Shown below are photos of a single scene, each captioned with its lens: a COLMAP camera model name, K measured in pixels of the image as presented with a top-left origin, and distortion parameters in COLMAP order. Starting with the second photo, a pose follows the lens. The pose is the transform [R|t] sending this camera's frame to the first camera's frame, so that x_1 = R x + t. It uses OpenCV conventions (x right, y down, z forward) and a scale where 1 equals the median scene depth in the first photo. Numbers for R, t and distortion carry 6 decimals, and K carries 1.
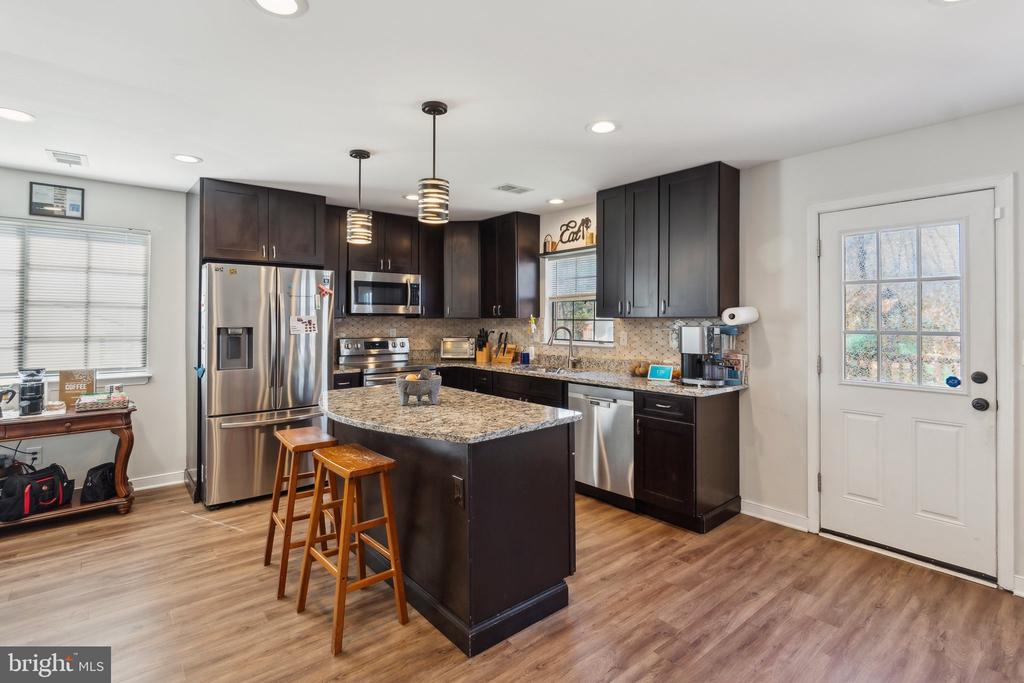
lens RADIAL K [[491.2, 0, 497.6], [0, 491.2, 314.9], [0, 0, 1]] dist [0.002302, 0.000224]
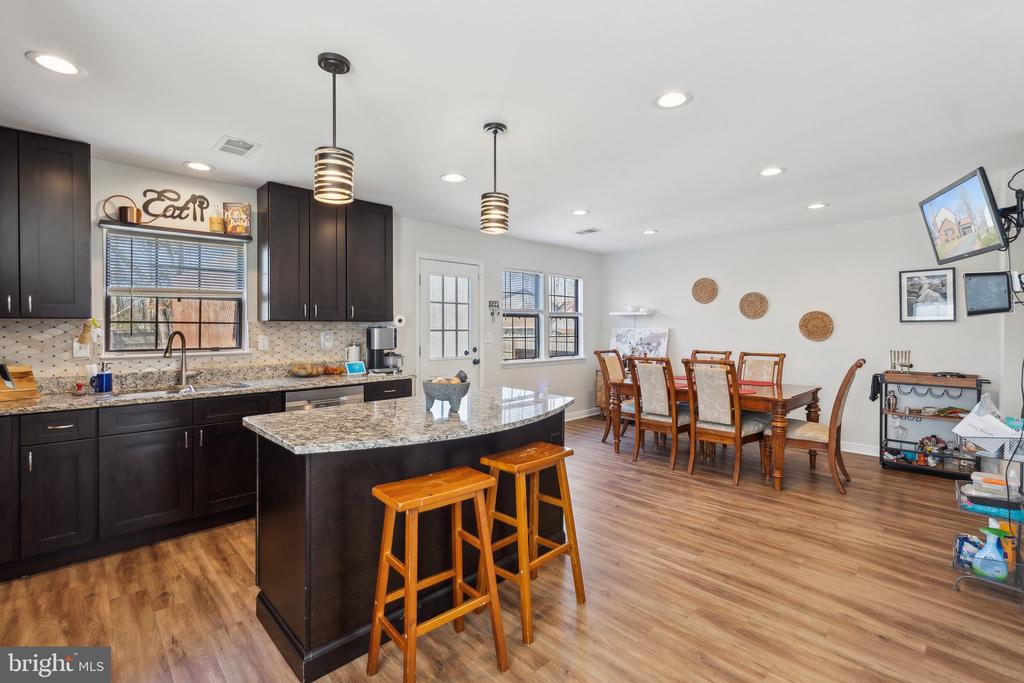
lens RADIAL K [[471.5, 0, 513.8], [0, 471.5, 331.4], [0, 0, 1]] dist [-0.001394, -0.000114]
pose [[-0.085022, -0.012545, 0.996300, -0.633316], [-0.009854, 0.999882, 0.011749, 0.010330], [-0.996330, -0.008819, -0.085136, 0.557783]]
